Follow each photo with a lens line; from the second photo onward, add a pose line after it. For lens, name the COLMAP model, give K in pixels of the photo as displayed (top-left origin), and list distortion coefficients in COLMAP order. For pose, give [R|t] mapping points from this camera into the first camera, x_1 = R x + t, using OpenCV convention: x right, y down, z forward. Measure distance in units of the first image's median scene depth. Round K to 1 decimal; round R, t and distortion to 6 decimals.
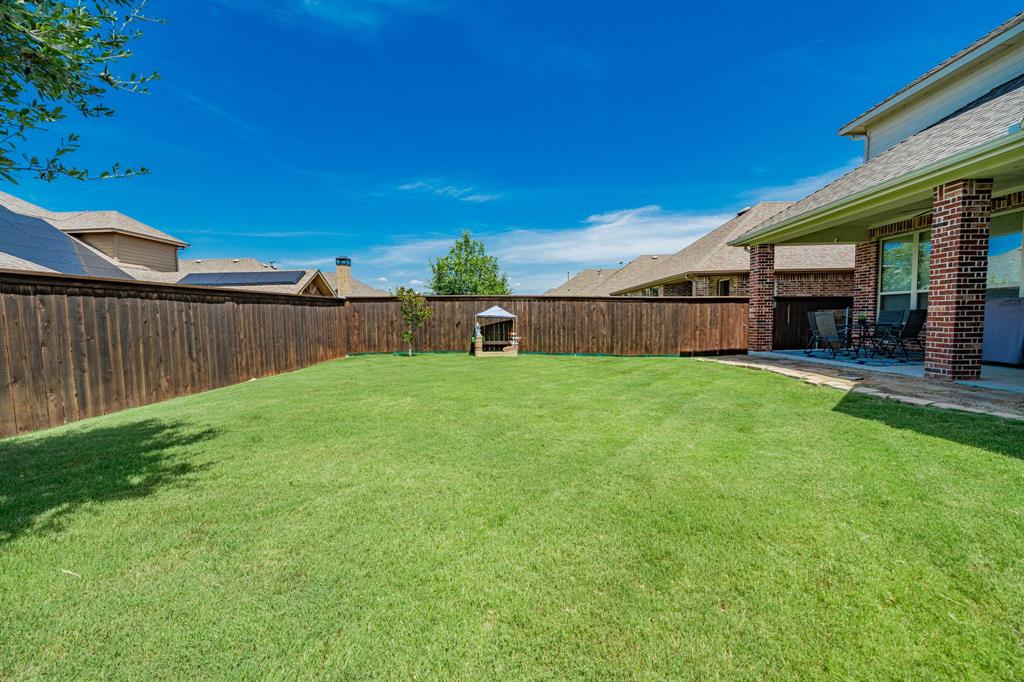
lens RADIAL K [[393.0, 0, 509.5], [0, 393.0, 344.6], [0, 0, 1]] dist [-0.002879, -0.000054]
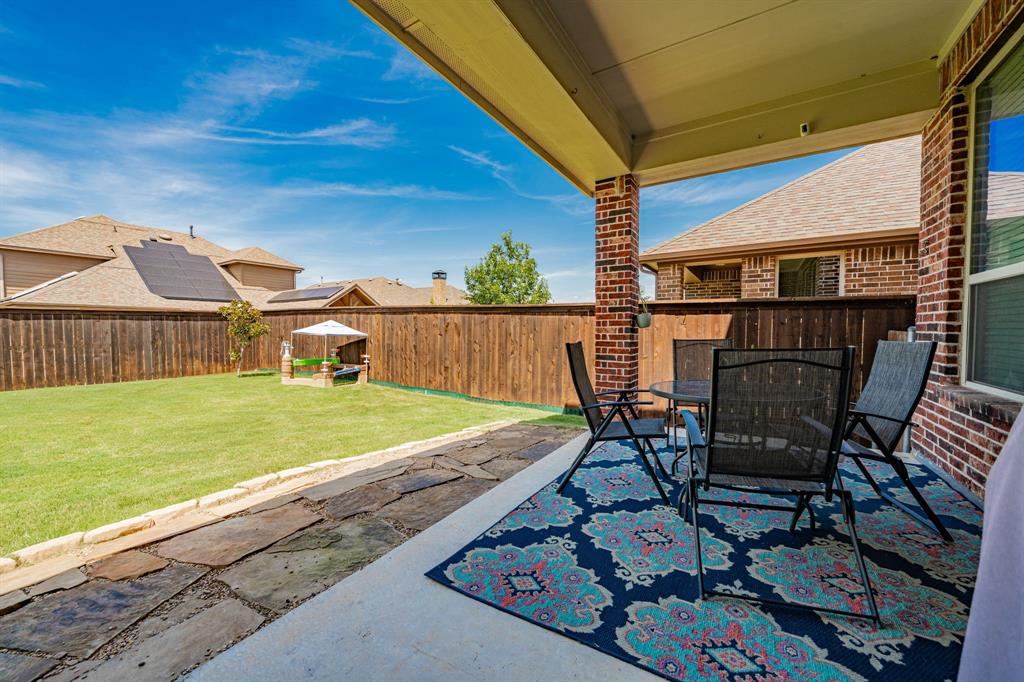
lens RADIAL K [[393.0, 0, 509.5], [0, 393.0, 344.6], [0, 0, 1]] dist [-0.002879, -0.000054]
pose [[0.870511, 0.030004, -0.491233, 0.634228], [-0.042109, 0.999020, -0.013601, -0.052167], [0.490344, 0.032525, 0.870922, 0.473173]]
